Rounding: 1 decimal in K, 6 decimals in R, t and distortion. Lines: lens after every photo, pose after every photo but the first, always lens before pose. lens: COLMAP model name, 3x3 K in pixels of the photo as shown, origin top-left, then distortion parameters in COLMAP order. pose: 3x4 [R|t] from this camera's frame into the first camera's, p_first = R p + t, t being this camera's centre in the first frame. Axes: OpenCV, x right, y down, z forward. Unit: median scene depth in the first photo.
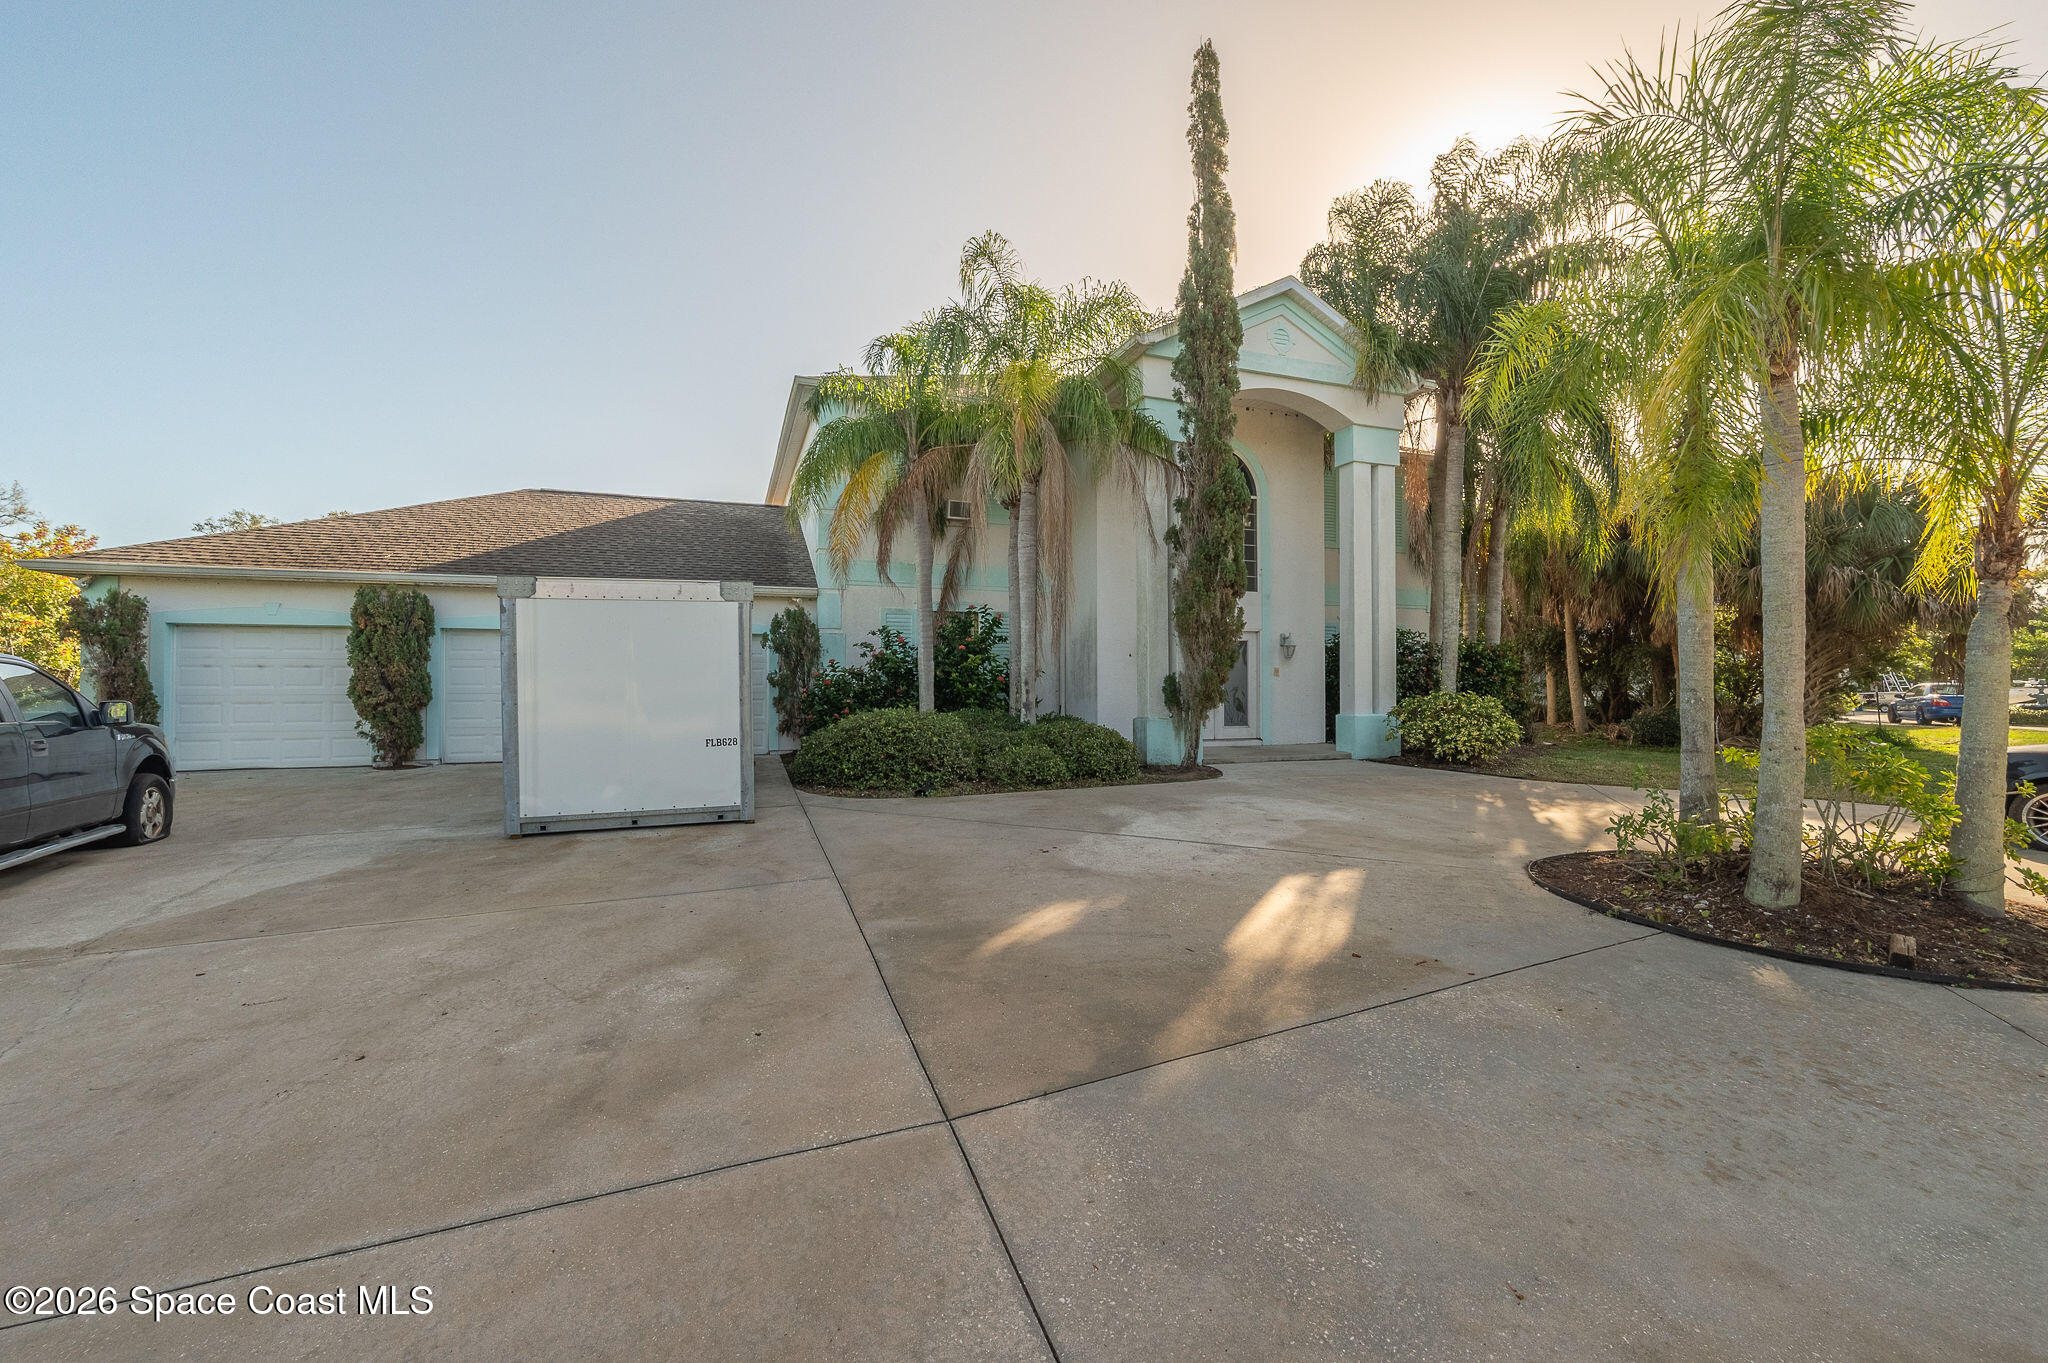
lens RADIAL K [[820.4, 0, 1019.3], [0, 820.4, 666.1], [0, 0, 1]] dist [-0.001988, 0.000857]
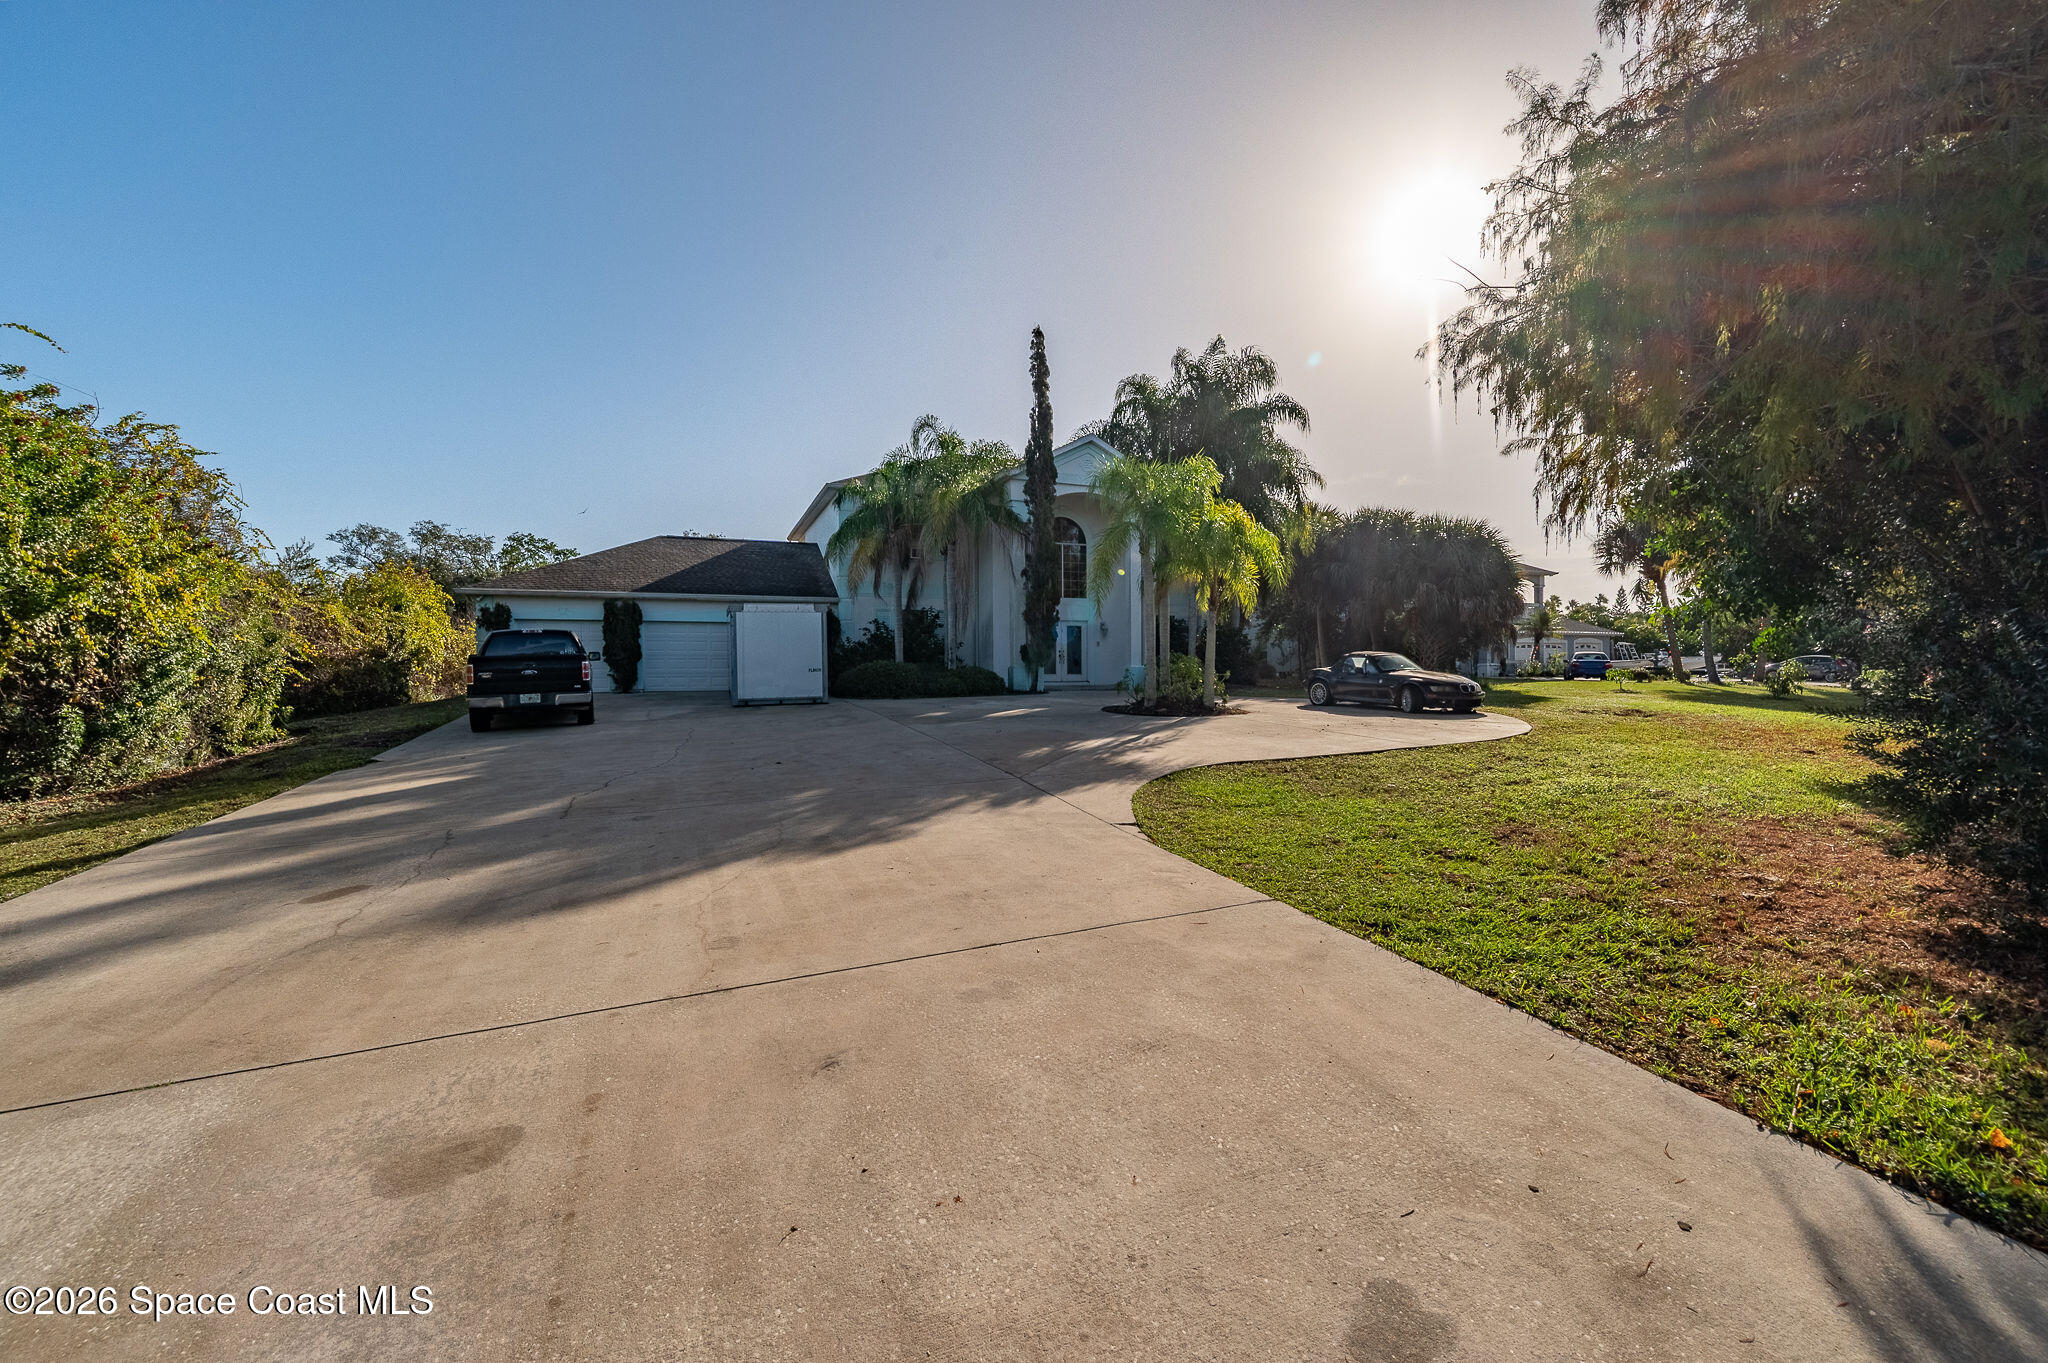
lens RADIAL K [[820.4, 0, 1021.4], [0, 820.4, 666.8], [0, 0, 1]] dist [-0.001988, 0.000857]
pose [[0.999365, -0.003770, 0.035441, 0.106290], [0.002895, 0.999691, 0.024709, 0.016262], [-0.035523, -0.024590, 0.999066, -0.941436]]
